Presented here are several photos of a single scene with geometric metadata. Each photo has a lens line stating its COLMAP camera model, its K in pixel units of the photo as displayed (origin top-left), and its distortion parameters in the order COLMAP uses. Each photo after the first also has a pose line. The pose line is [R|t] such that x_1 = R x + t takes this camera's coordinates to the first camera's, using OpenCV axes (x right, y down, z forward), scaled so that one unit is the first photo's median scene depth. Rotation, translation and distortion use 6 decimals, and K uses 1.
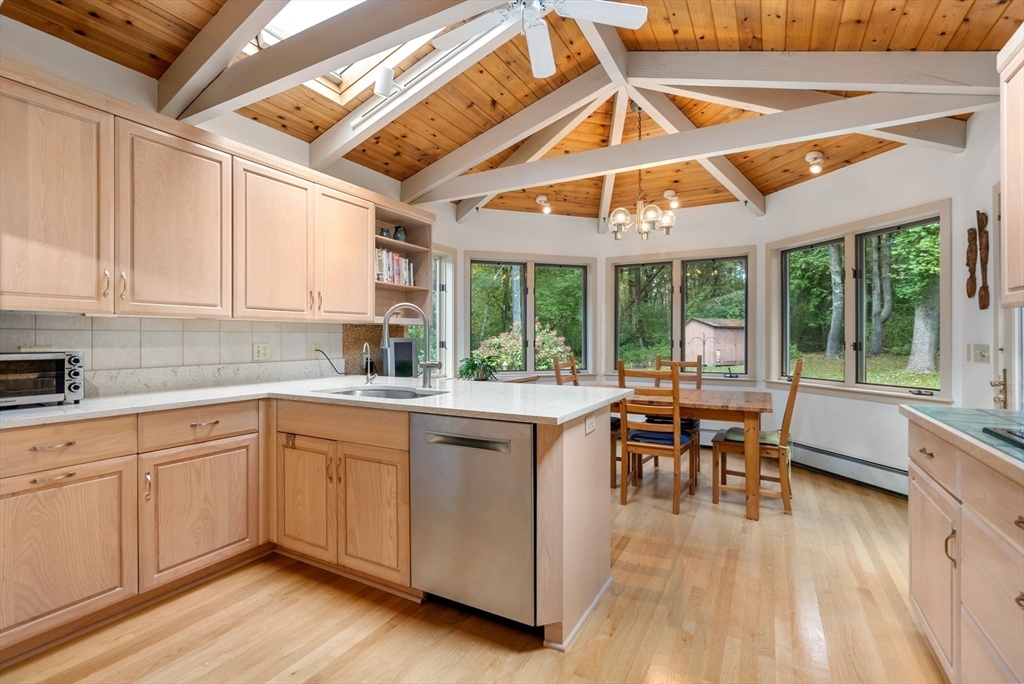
lens RADIAL K [[473.7, 0, 512.6], [0, 473.7, 338.7], [0, 0, 1]] dist [-0.003230, 0.000560]
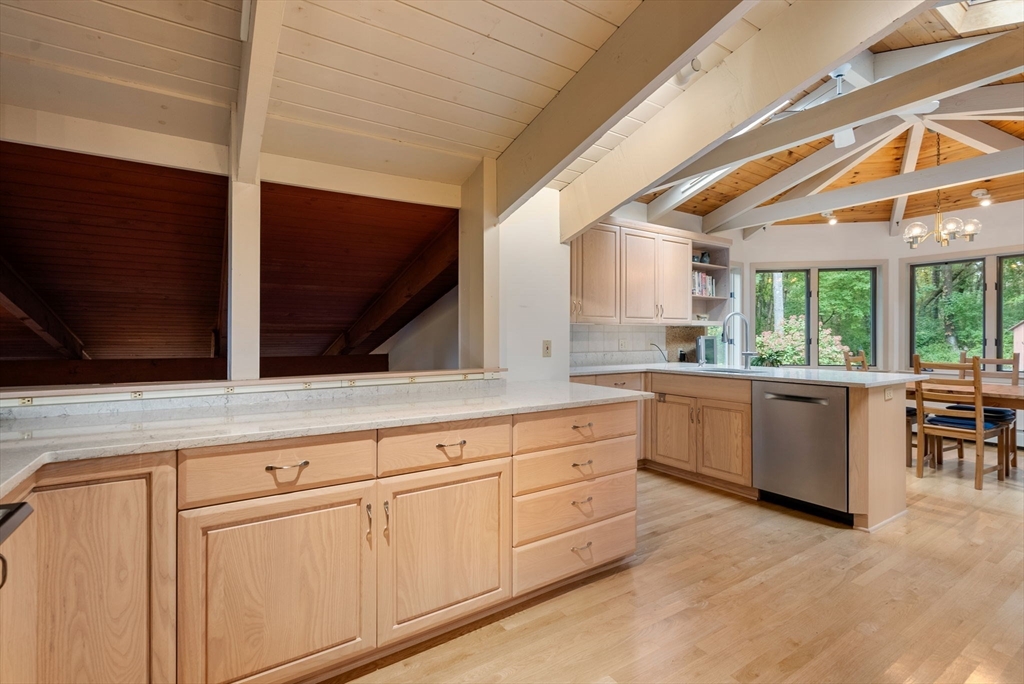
lens RADIAL K [[475.6, 0, 514.3], [0, 475.6, 336.3], [0, 0, 1]] dist [-0.001592, 0.000452]
pose [[0.885600, -0.000186, -0.464448, -0.098817], [-0.001357, 0.999995, -0.002987, 0.004231], [0.464446, 0.003275, 0.885595, -0.464825]]
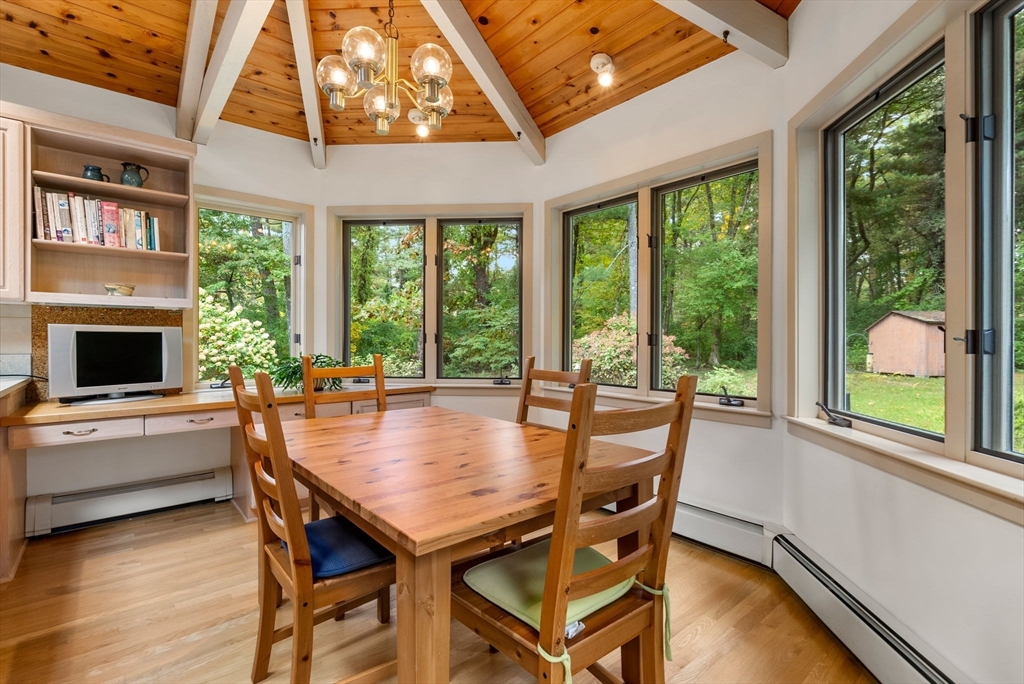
lens RADIAL K [[473.7, 0, 512.6], [0, 473.7, 338.7], [0, 0, 1]] dist [-0.003230, 0.000560]
pose [[0.934556, 0.004213, -0.355791, 0.560703], [-0.004805, 0.999988, -0.000779, 0.015915], [0.355783, 0.002437, 0.934565, 0.590199]]
